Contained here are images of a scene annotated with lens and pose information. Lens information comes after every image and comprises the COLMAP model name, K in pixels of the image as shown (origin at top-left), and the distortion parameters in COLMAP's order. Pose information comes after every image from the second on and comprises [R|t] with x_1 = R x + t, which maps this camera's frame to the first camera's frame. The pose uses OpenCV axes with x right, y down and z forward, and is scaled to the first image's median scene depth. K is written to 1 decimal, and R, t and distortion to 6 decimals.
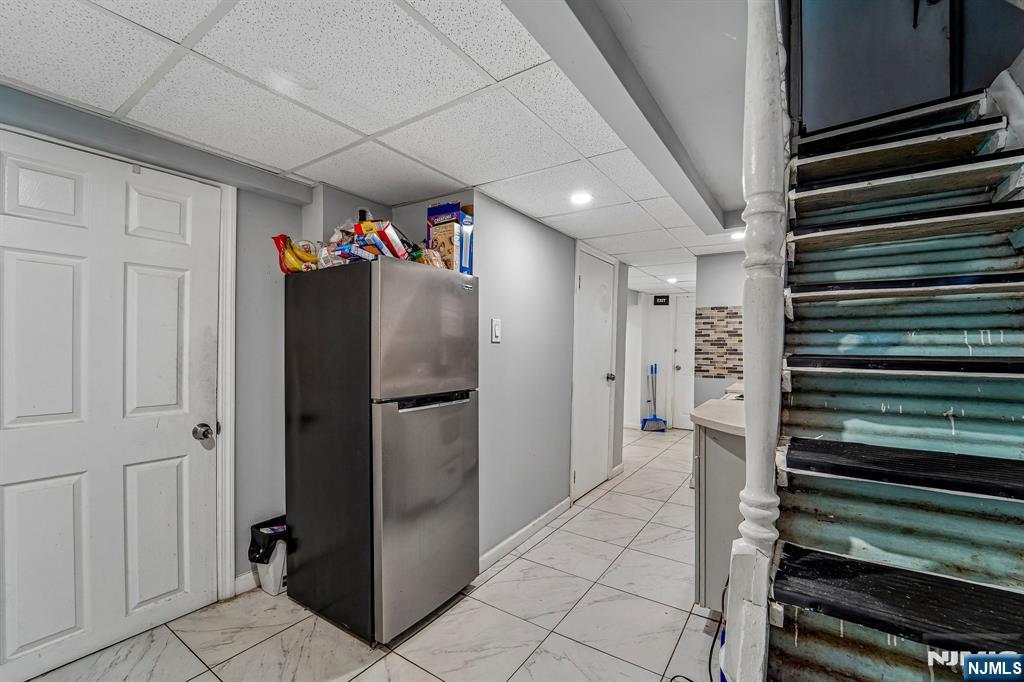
lens RADIAL K [[431.2, 0, 513.8], [0, 431.2, 352.3], [0, 0, 1]] dist [-0.022686, -0.000066]
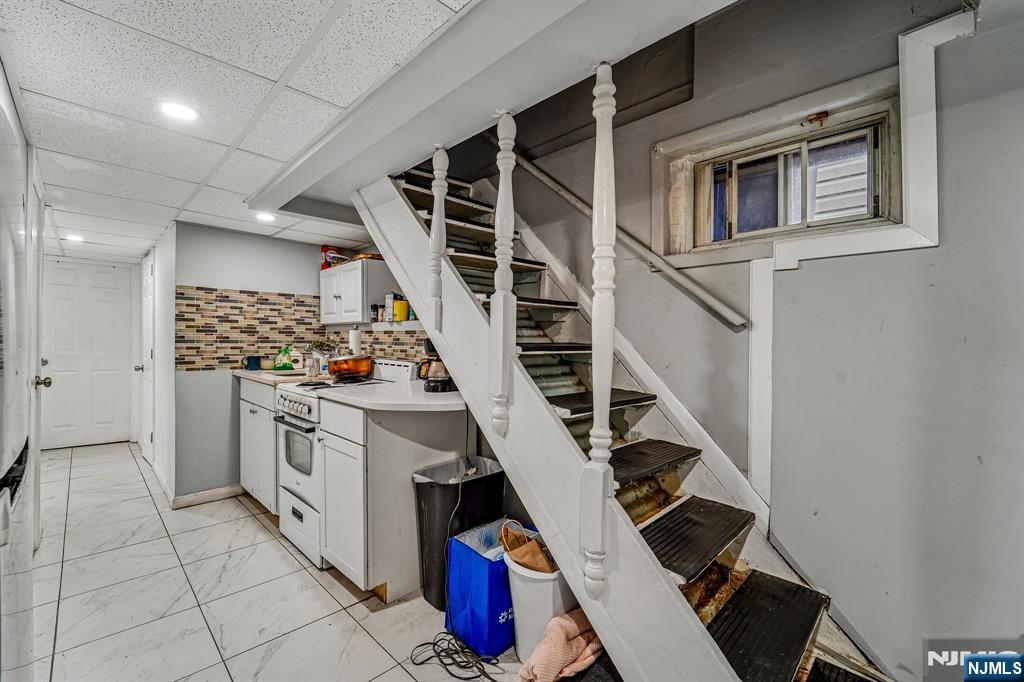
lens RADIAL K [[431.2, 0, 513.0], [0, 431.2, 340.1], [0, 0, 1]] dist [-0.022686, -0.000066]
pose [[0.189055, -0.008978, 0.981925, -0.250136], [0.003237, 0.999958, 0.008520, -0.005588], [-0.981961, 0.001568, 0.189077, 0.234716]]
